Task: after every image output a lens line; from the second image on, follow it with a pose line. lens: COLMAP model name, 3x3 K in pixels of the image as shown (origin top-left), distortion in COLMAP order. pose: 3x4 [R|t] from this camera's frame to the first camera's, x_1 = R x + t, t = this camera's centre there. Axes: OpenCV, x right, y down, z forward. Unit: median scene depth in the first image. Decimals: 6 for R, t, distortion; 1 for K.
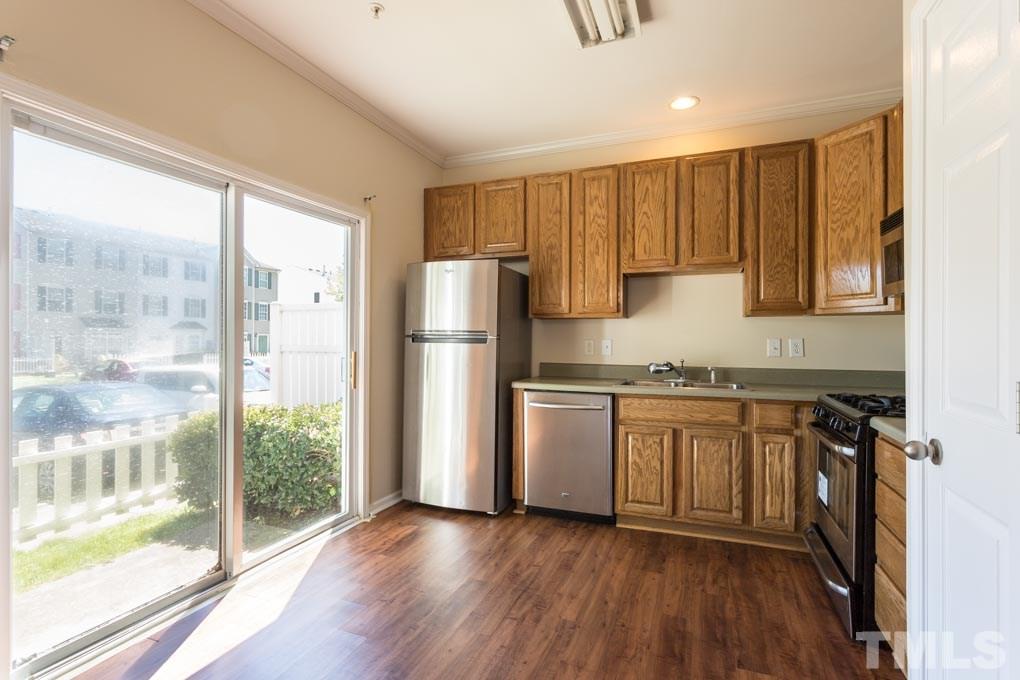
lens RADIAL K [[486.3, 0, 509.9], [0, 486.3, 337.6], [0, 0, 1]] dist [-0.002753, -0.000416]
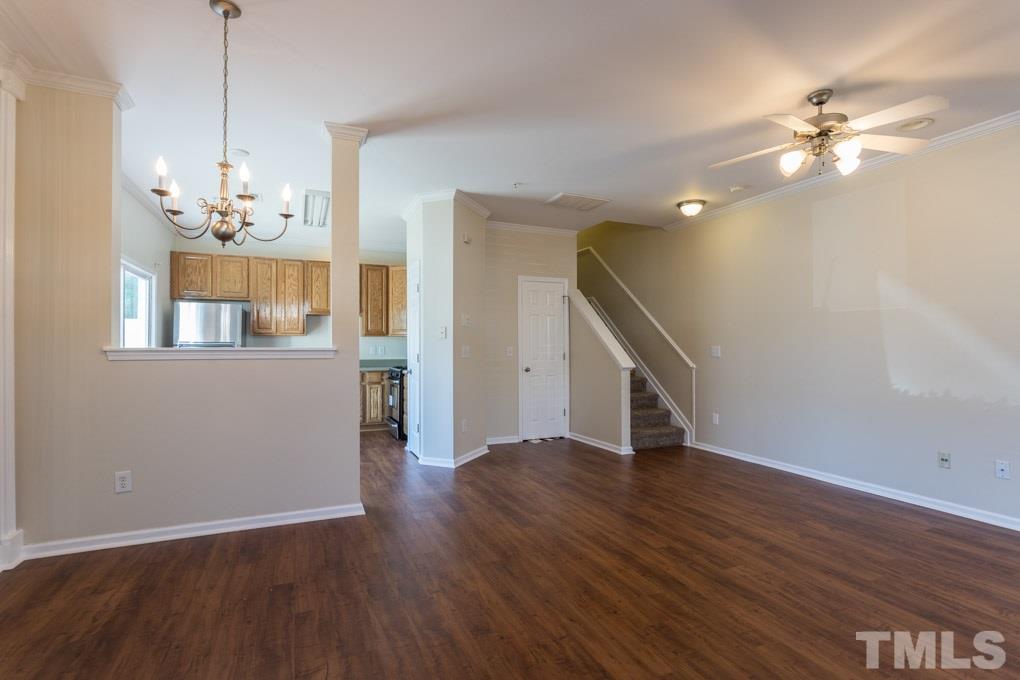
lens RADIAL K [[485.3, 0, 510.1], [0, 485.3, 344.6], [0, 0, 1]] dist [0.000153, 0.000492]
pose [[0.704554, 0.001393, 0.709649, -0.631035], [0.001098, 0.999995, -0.003053, 0.001075], [-0.709650, 0.002930, 0.704549, -1.076429]]
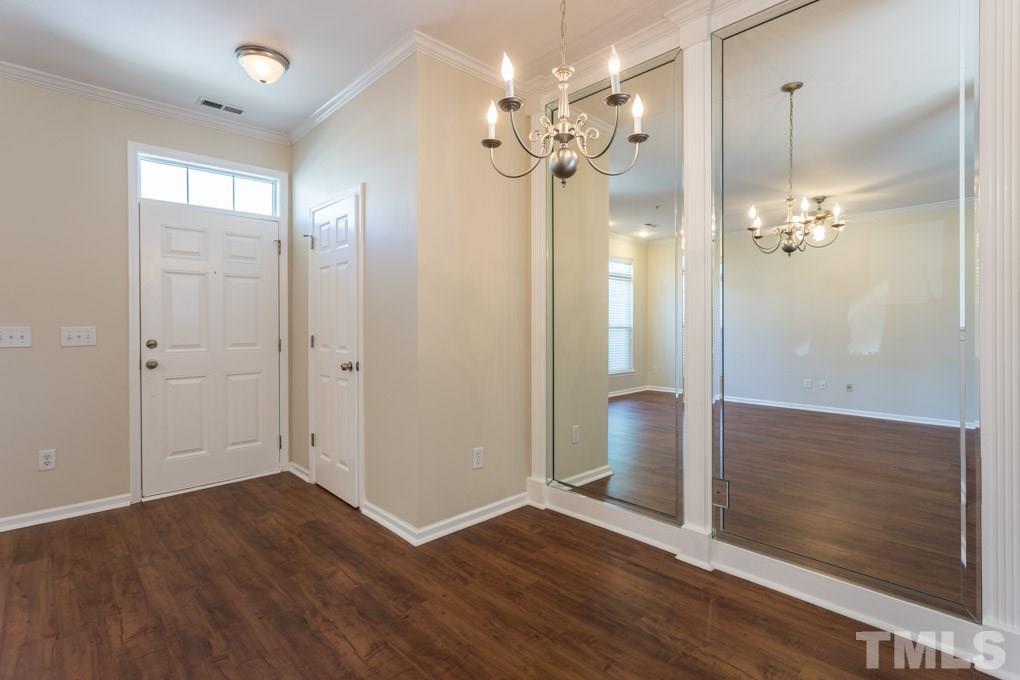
lens RADIAL K [[486.0, 0, 509.0], [0, 486.0, 328.9], [0, 0, 1]] dist [0.000940, 0.000374]
pose [[-0.417411, 0.005980, -0.908698, 0.033514], [0.004943, 0.999978, 0.004311, 0.003104], [0.908704, -0.002692, -0.417432, -0.161900]]
